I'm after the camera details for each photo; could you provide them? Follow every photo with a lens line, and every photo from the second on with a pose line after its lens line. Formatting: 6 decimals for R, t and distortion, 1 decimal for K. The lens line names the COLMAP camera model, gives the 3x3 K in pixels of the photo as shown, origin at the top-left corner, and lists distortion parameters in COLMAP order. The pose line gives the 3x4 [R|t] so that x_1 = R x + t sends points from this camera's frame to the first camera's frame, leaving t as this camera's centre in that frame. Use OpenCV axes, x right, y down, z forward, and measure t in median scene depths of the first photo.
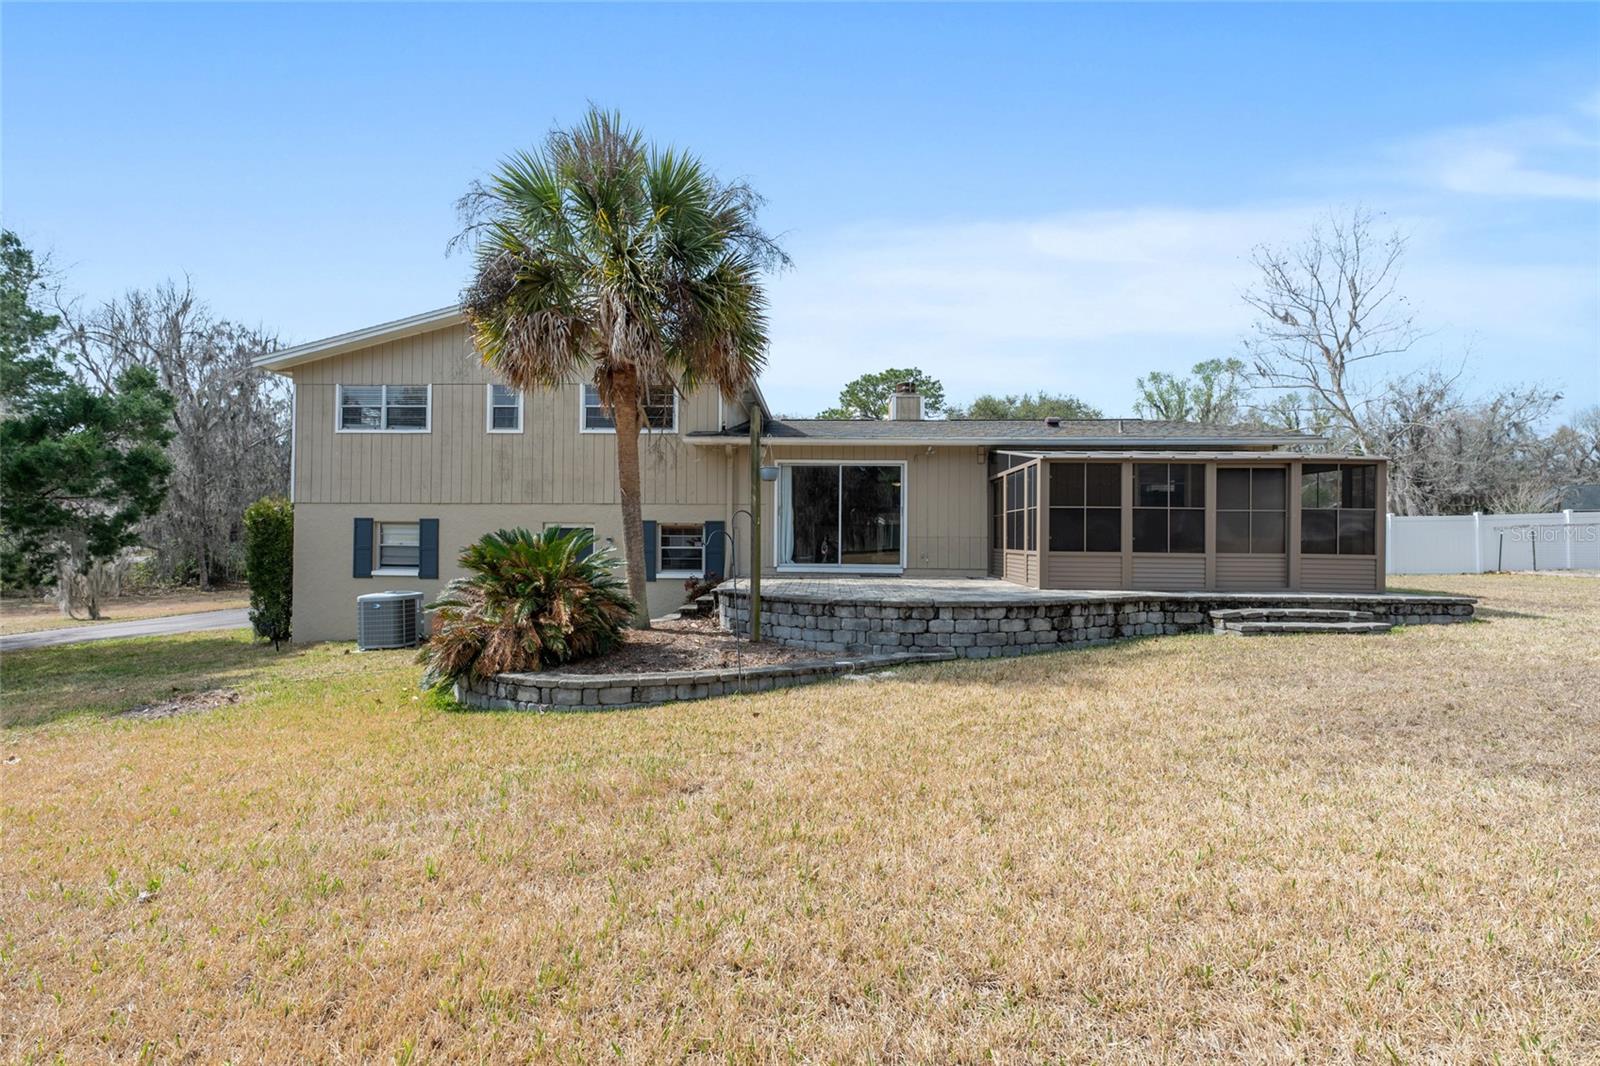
lens RADIAL K [[636.0, 0, 805.3], [0, 636.0, 536.0], [0, 0, 1]] dist [0.000923, -0.000034]
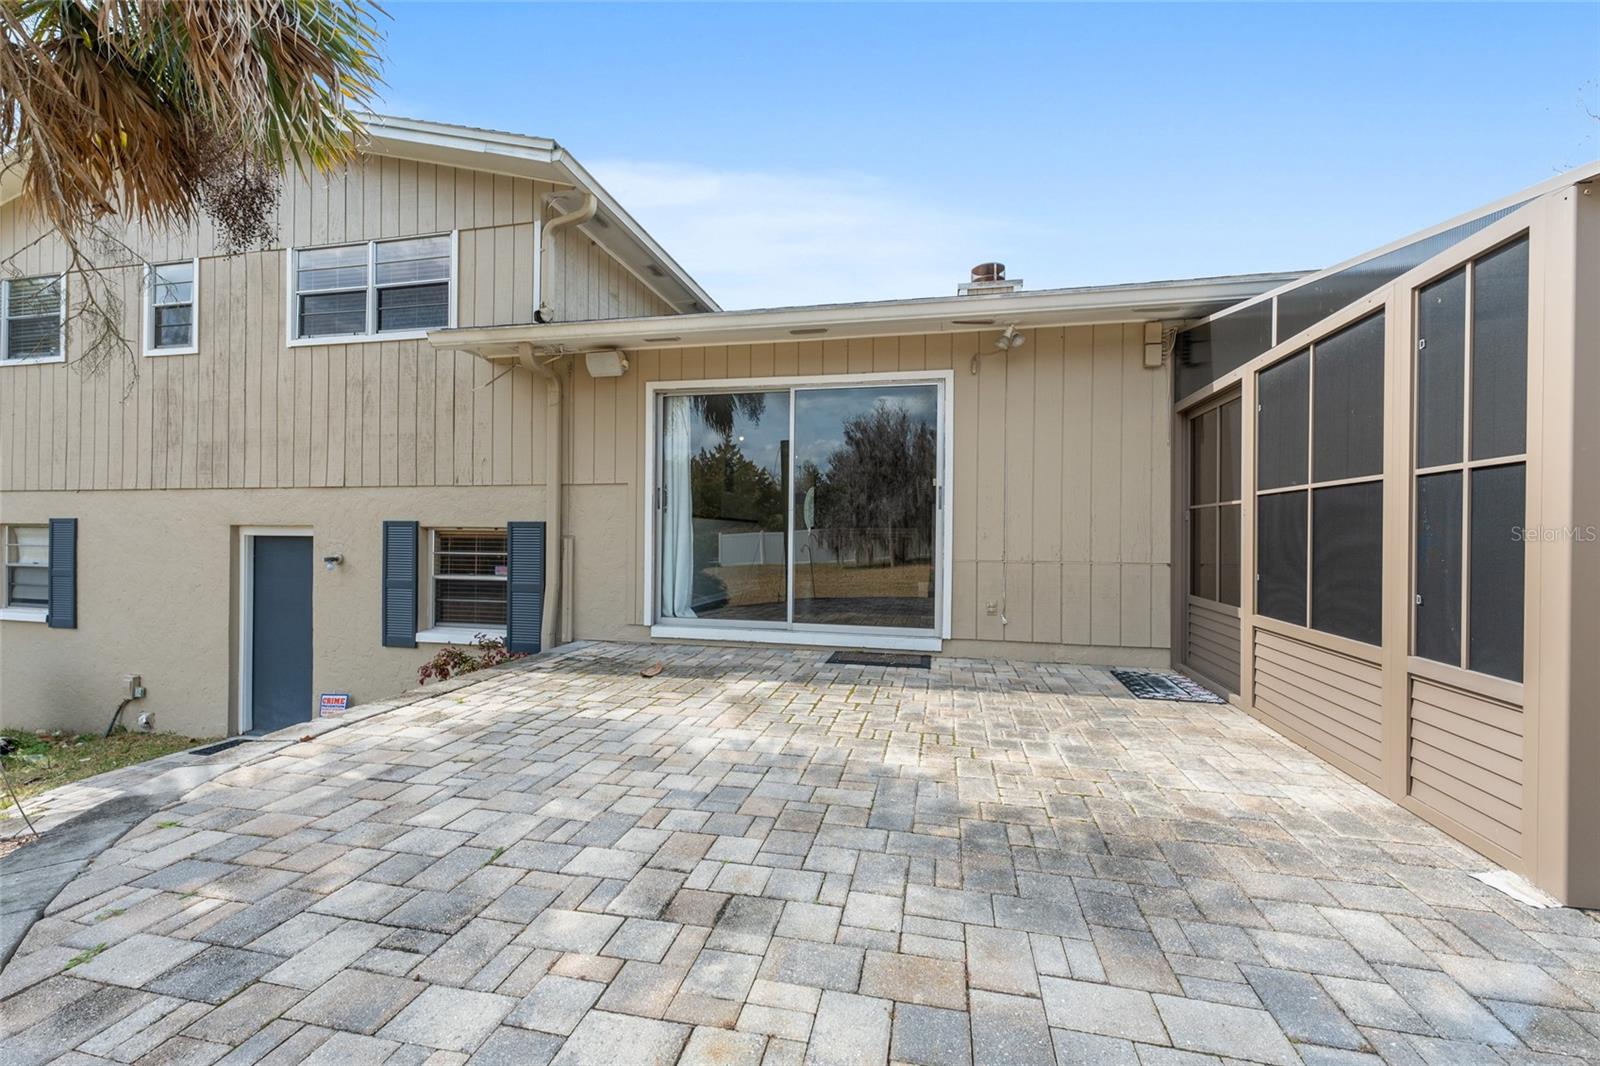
lens RADIAL K [[636.0, 0, 805.3], [0, 636.0, 536.0], [0, 0, 1]] dist [0.000923, -0.000034]
pose [[0.984318, 0.002096, -0.176389, 0.136394], [-0.001285, 0.999988, 0.004714, -0.015526], [0.176397, -0.004414, 0.984309, 0.576777]]
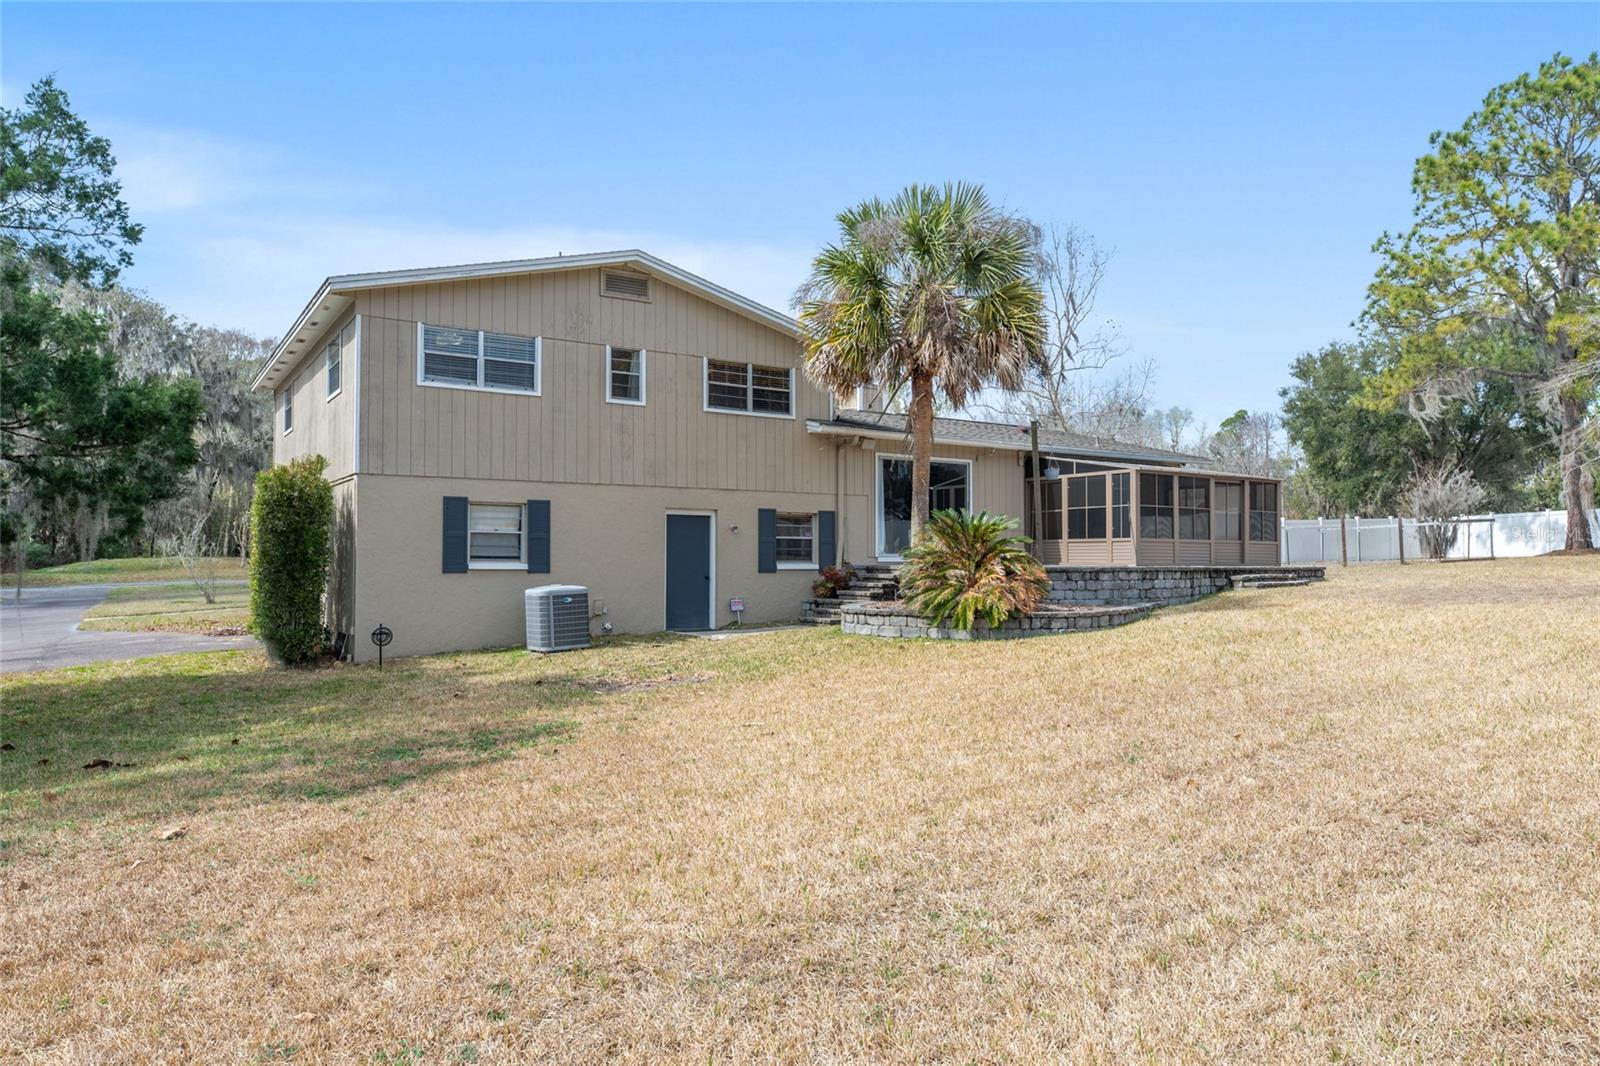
lens RADIAL K [[1039.4, 0, 800.0], [0, 1039.4, 533.0], [0, 0, 1]] dist [0.001470, 0.000392]
pose [[0.819607, 0.010417, 0.572832, -1.092624], [-0.000738, 0.999853, -0.017127, 0.038471], [-0.572926, 0.013614, 0.819494, -0.298037]]
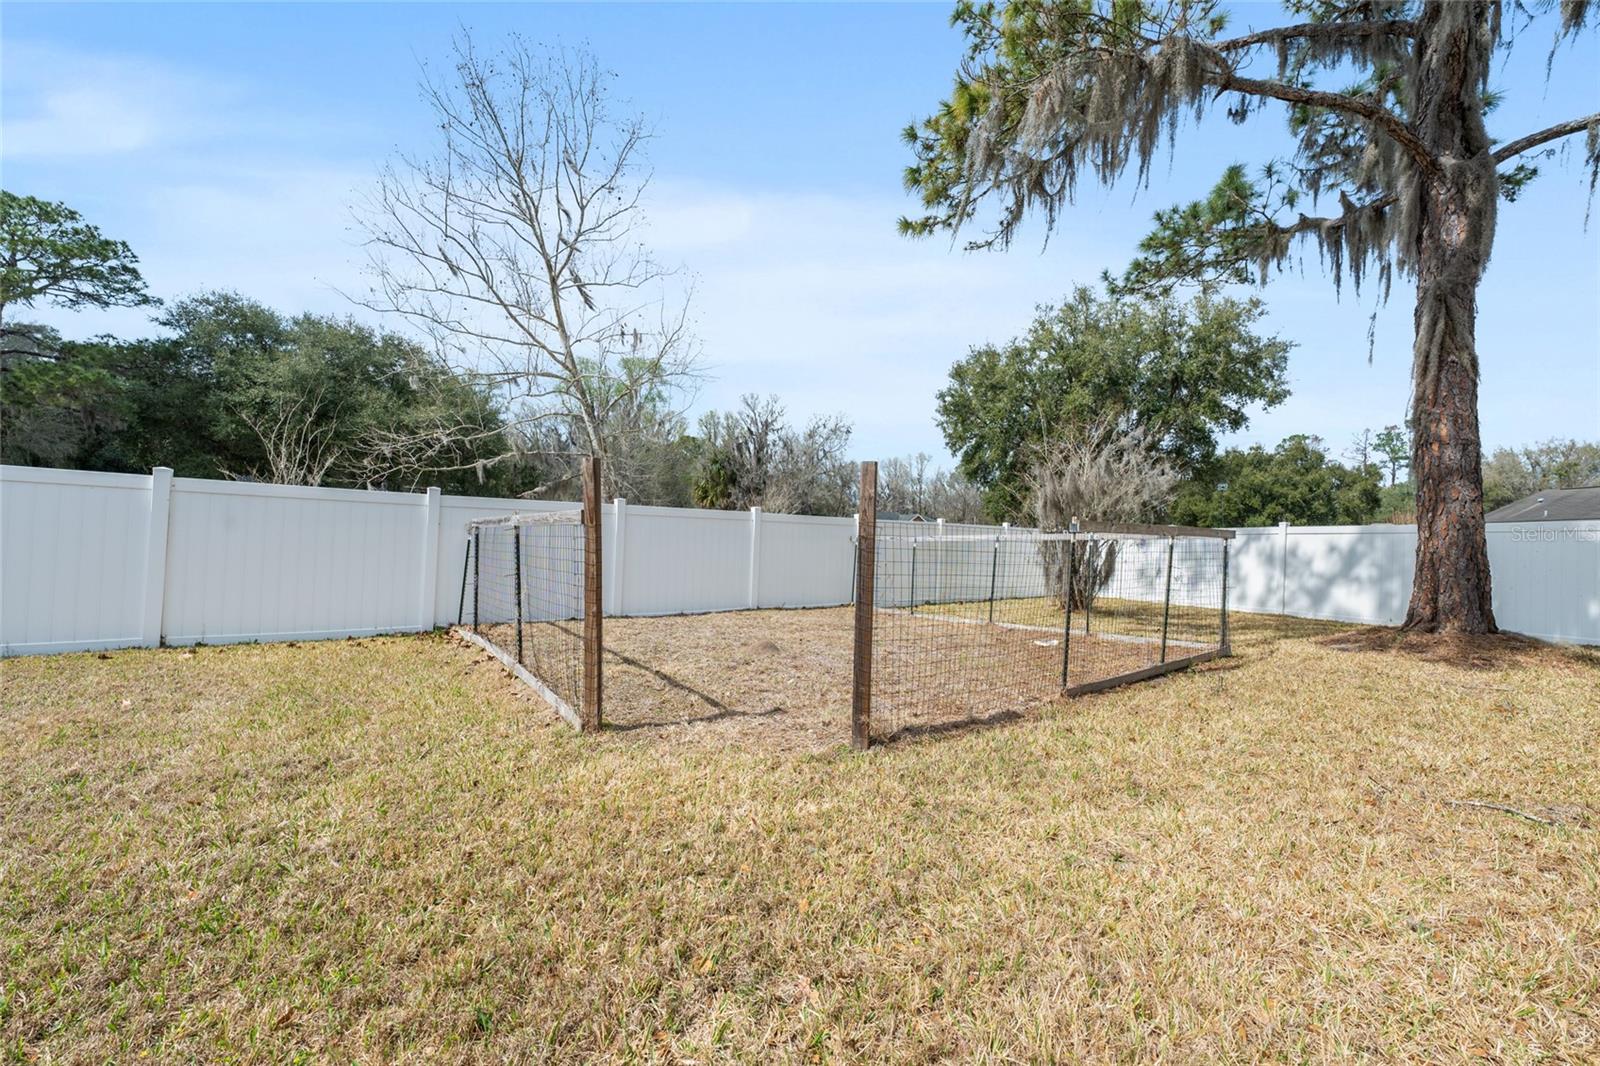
lens RADIAL K [[636.0, 0, 805.3], [0, 636.0, 536.0], [0, 0, 1]] dist [0.000923, -0.000034]
pose [[0.736952, 0.047030, 0.674307, 1.462137], [-0.049421, 0.998656, -0.015640, -0.017422], [-0.674136, -0.021799, 0.738286, 0.797829]]
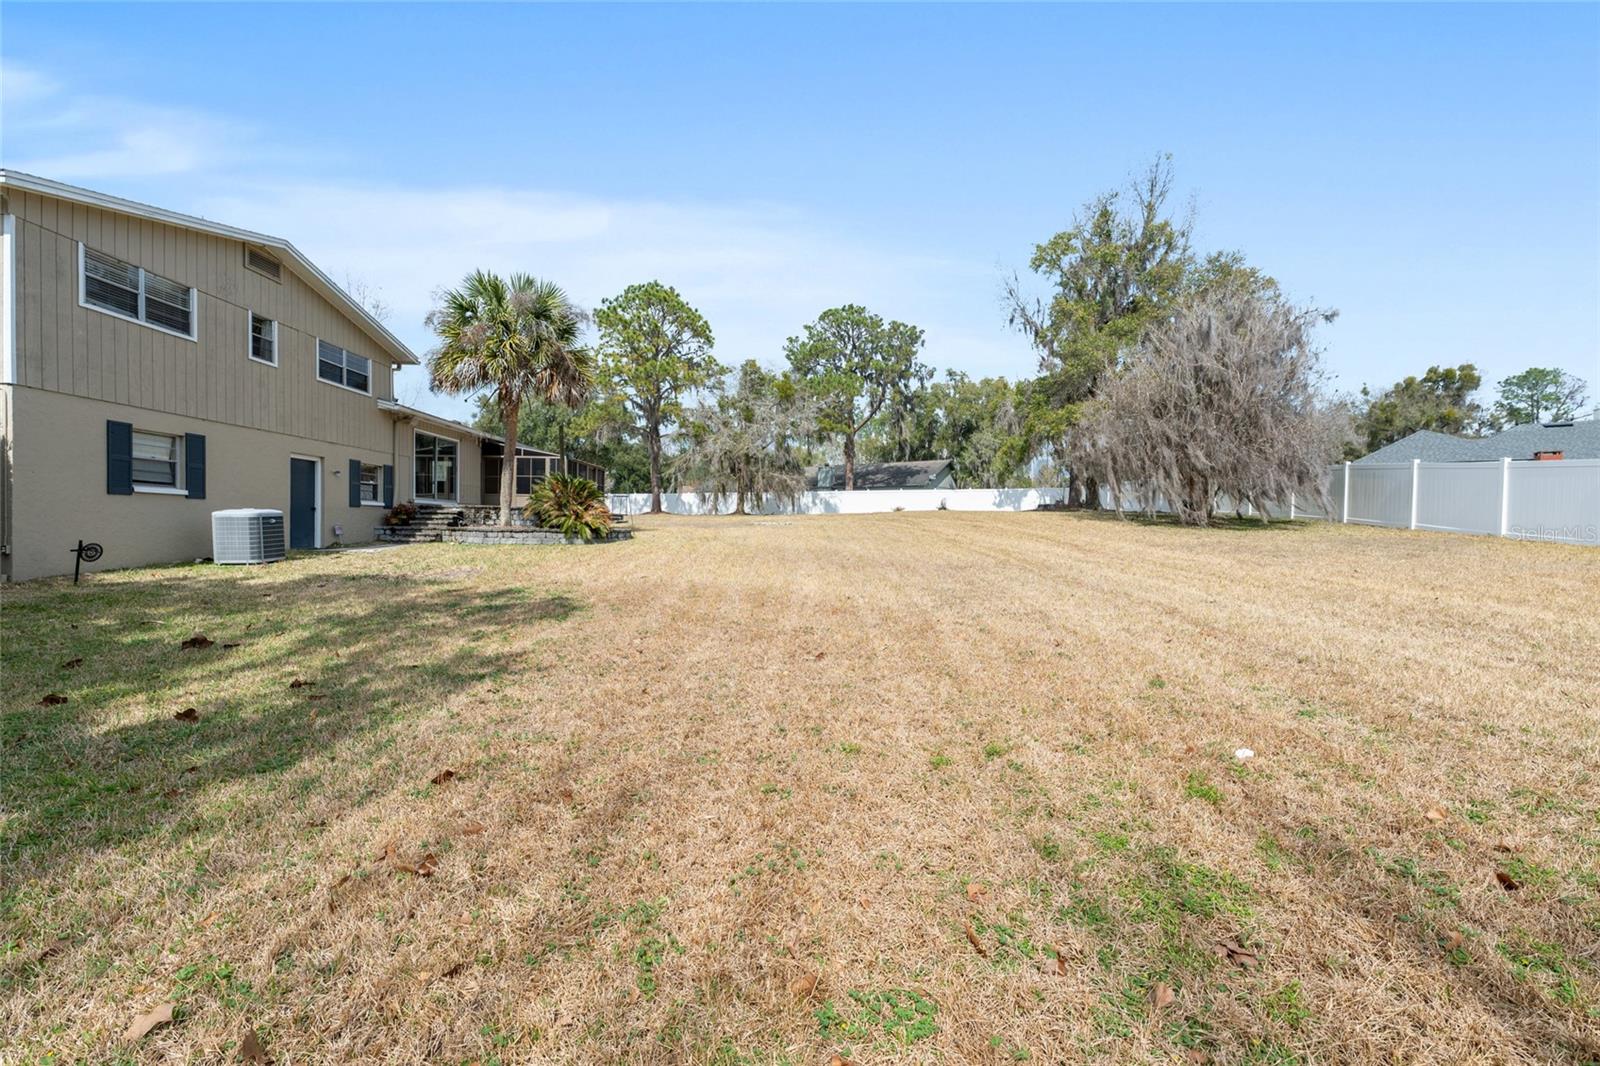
lens RADIAL K [[636.0, 0, 805.3], [0, 636.0, 536.0], [0, 0, 1]] dist [0.000923, -0.000034]
pose [[-0.064934, -0.021859, 0.997650, -1.597562], [-0.023740, 0.999511, 0.020355, 0.082564], [-0.997607, -0.022362, -0.065421, 0.164964]]
